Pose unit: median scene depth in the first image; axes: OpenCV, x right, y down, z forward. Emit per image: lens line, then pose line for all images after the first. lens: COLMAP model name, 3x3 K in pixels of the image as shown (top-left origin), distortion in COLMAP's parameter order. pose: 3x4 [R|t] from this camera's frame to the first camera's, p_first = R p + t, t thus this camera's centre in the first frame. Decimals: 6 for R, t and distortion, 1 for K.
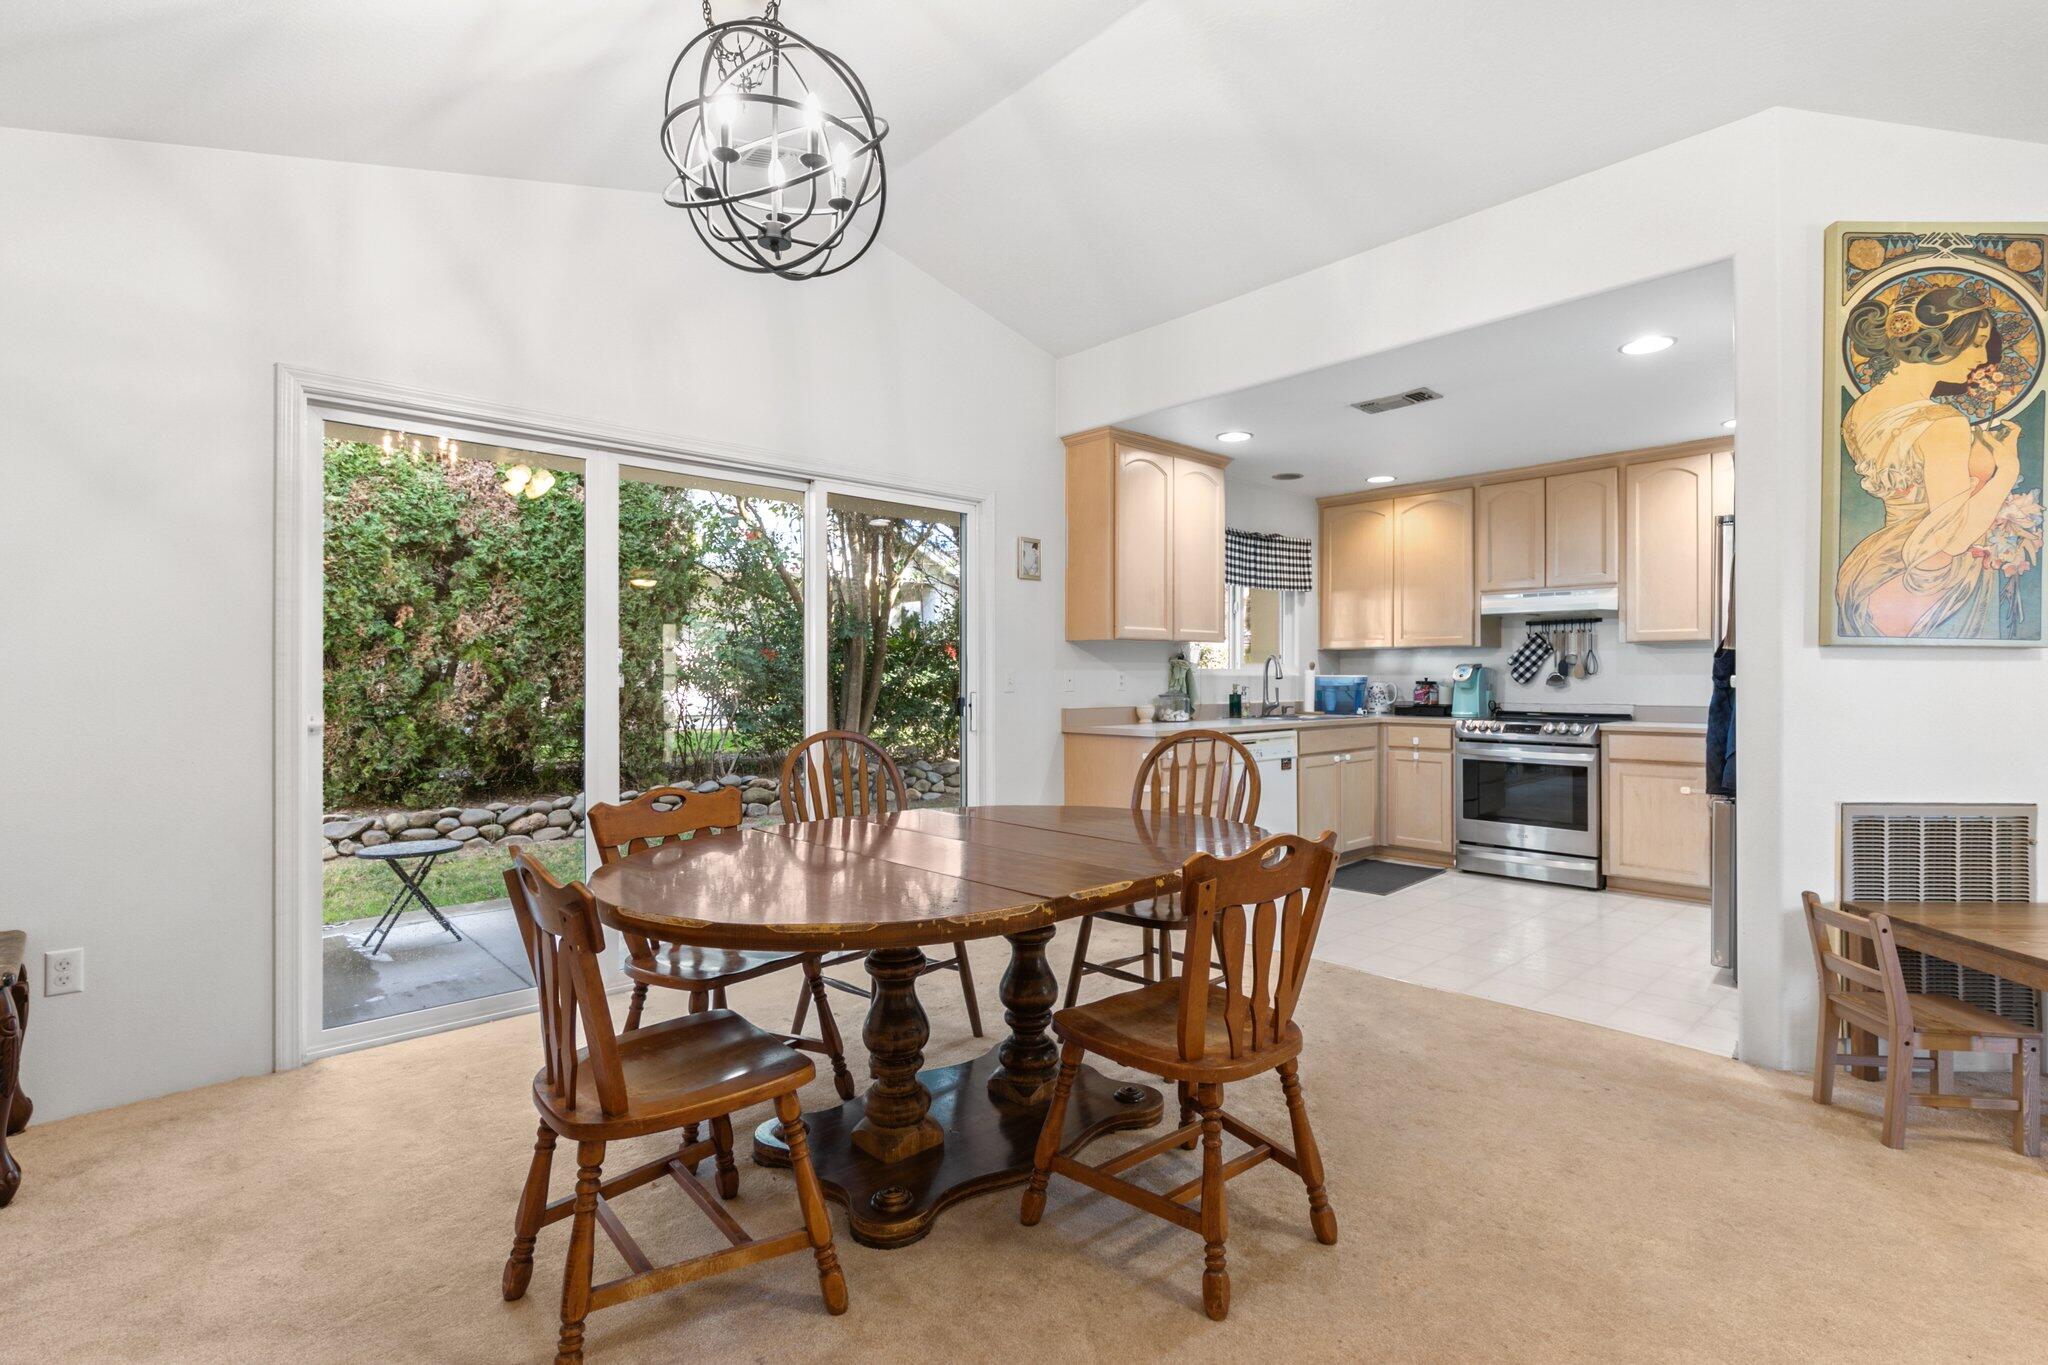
lens RADIAL K [[973.8, 0, 1026.7], [0, 973.8, 679.0], [0, 0, 1]] dist [0.000562, -0.000939]
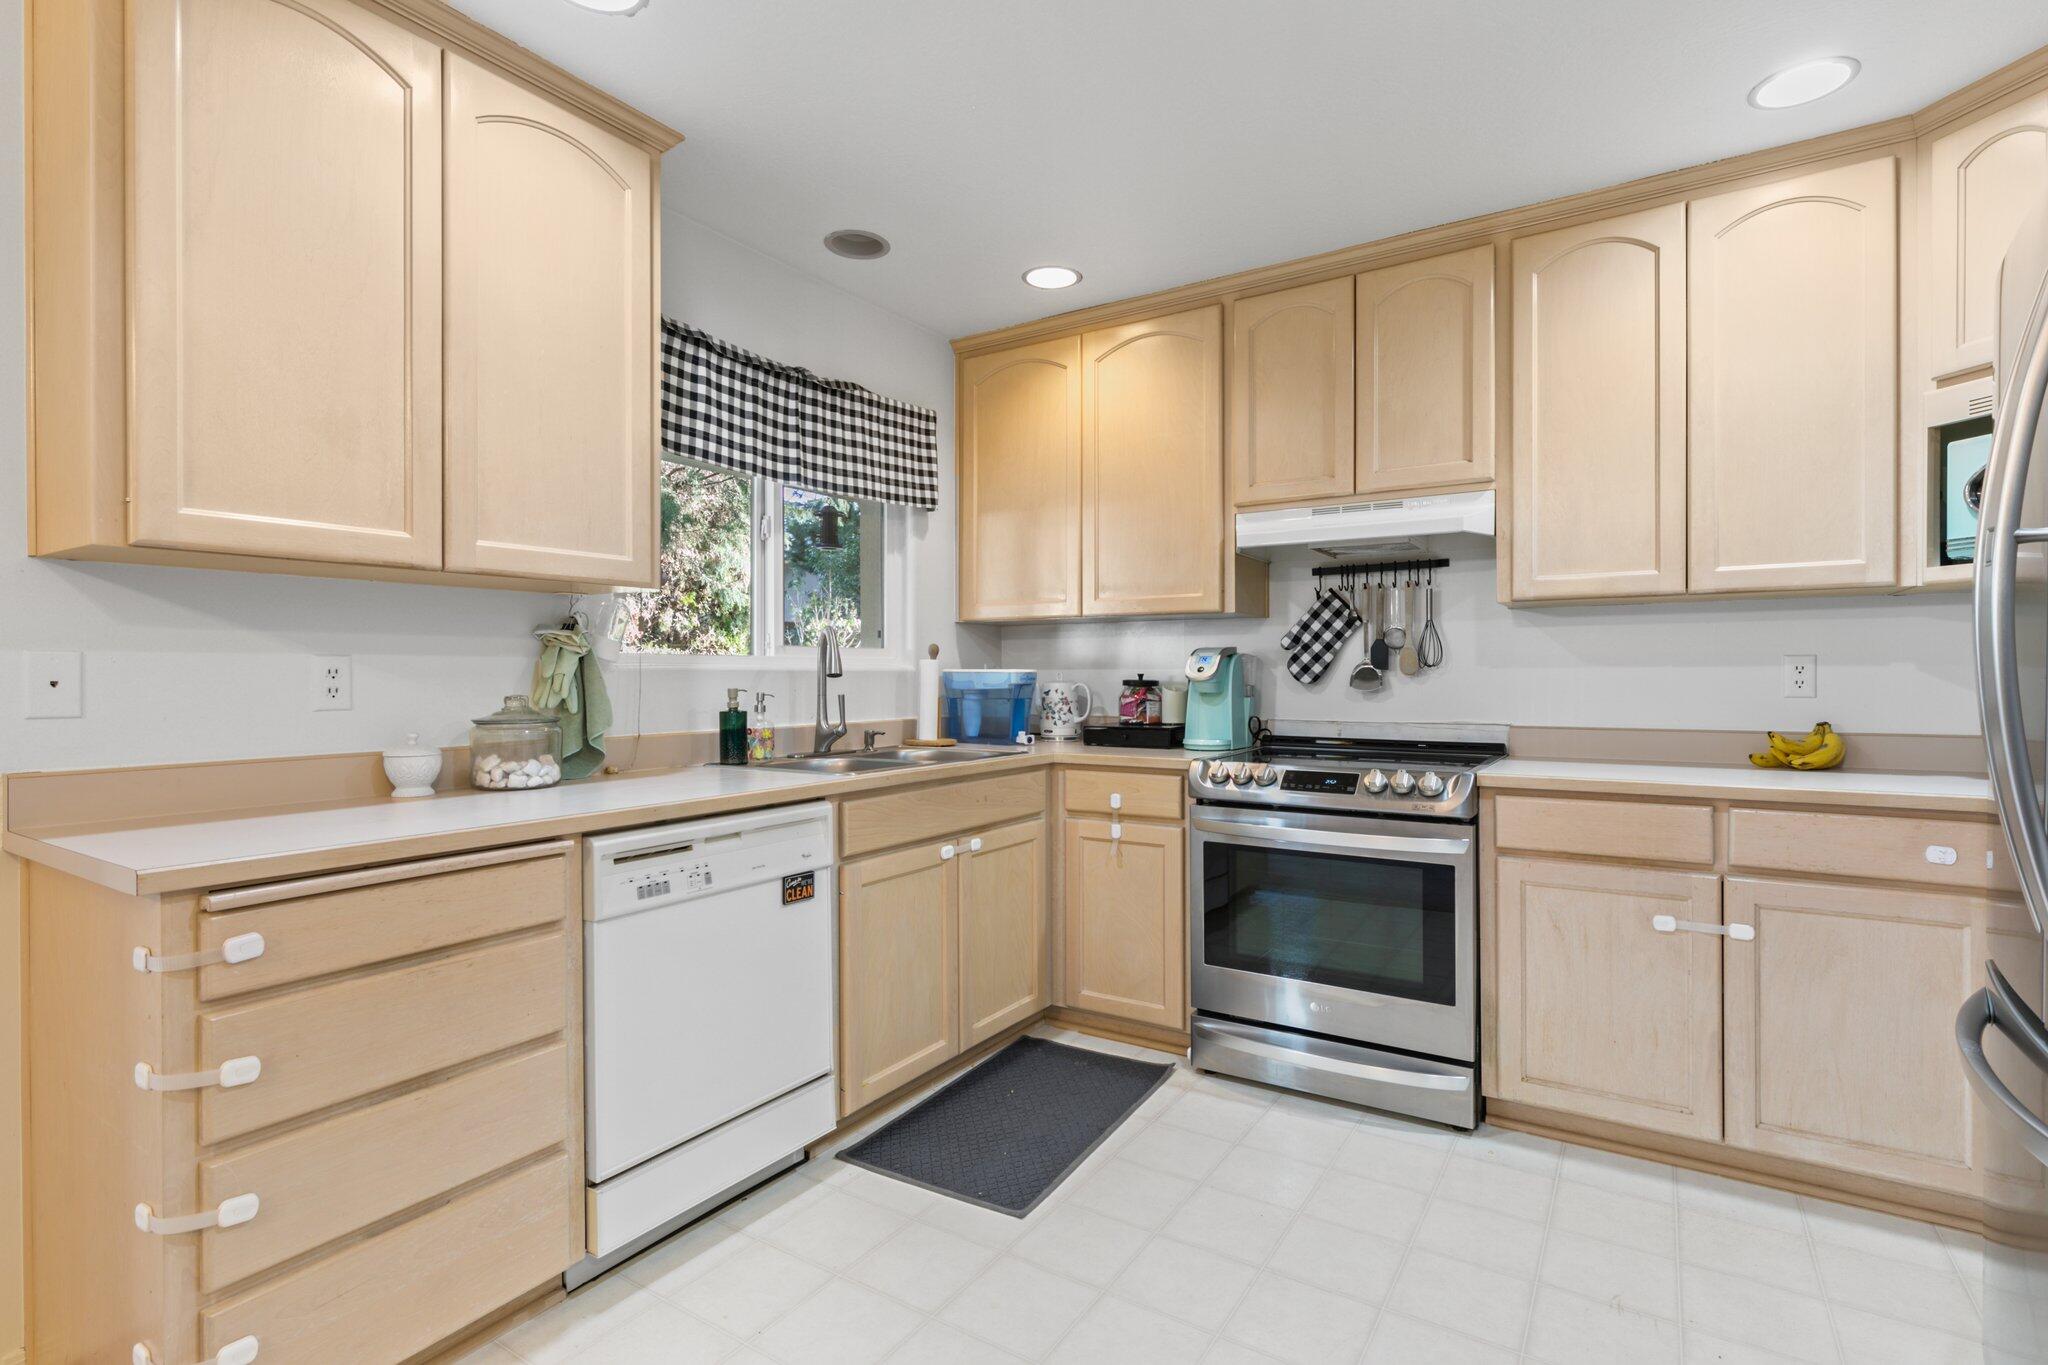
lens RADIAL K [[973.8, 0, 1034.1], [0, 973.8, 681.4], [0, 0, 1]] dist [0.000562, -0.000939]
pose [[0.969306, -0.004130, 0.245822, 0.273156], [0.002560, 0.999974, 0.006706, -0.000929], [-0.245843, -0.005871, 0.969292, 0.609164]]
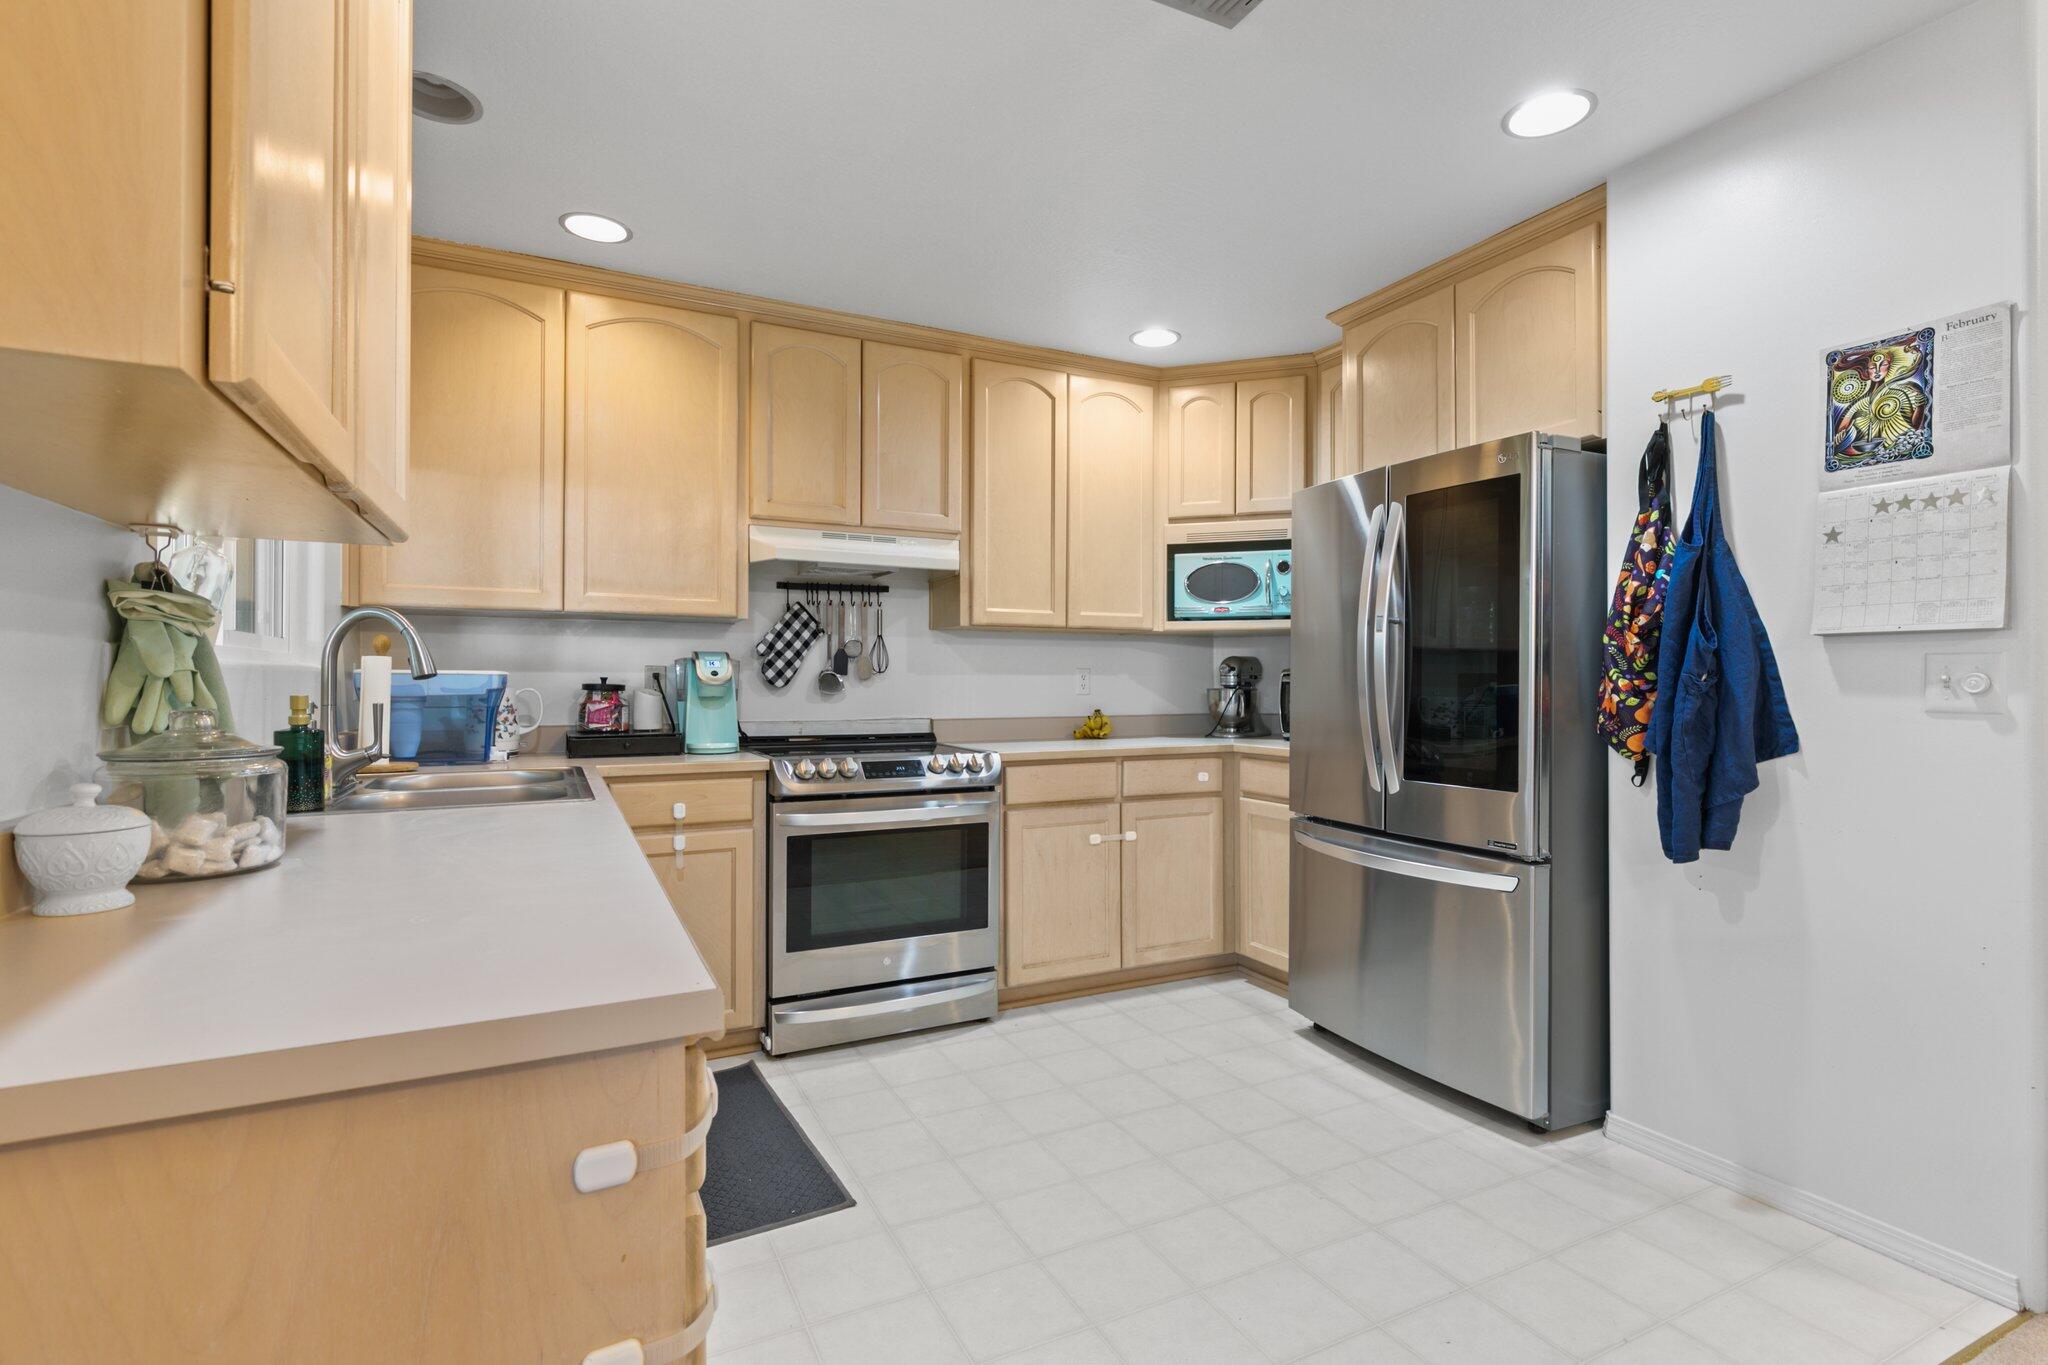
lens RADIAL K [[973.8, 0, 1032.9], [0, 973.8, 683.1], [0, 0, 1]] dist [0.000562, -0.000939]
pose [[0.279088, -0.000561, 0.960265, -0.007705], [-0.001399, 0.999999, 0.000991, 0.001195], [-0.960265, -0.001620, 0.279087, 0.810163]]
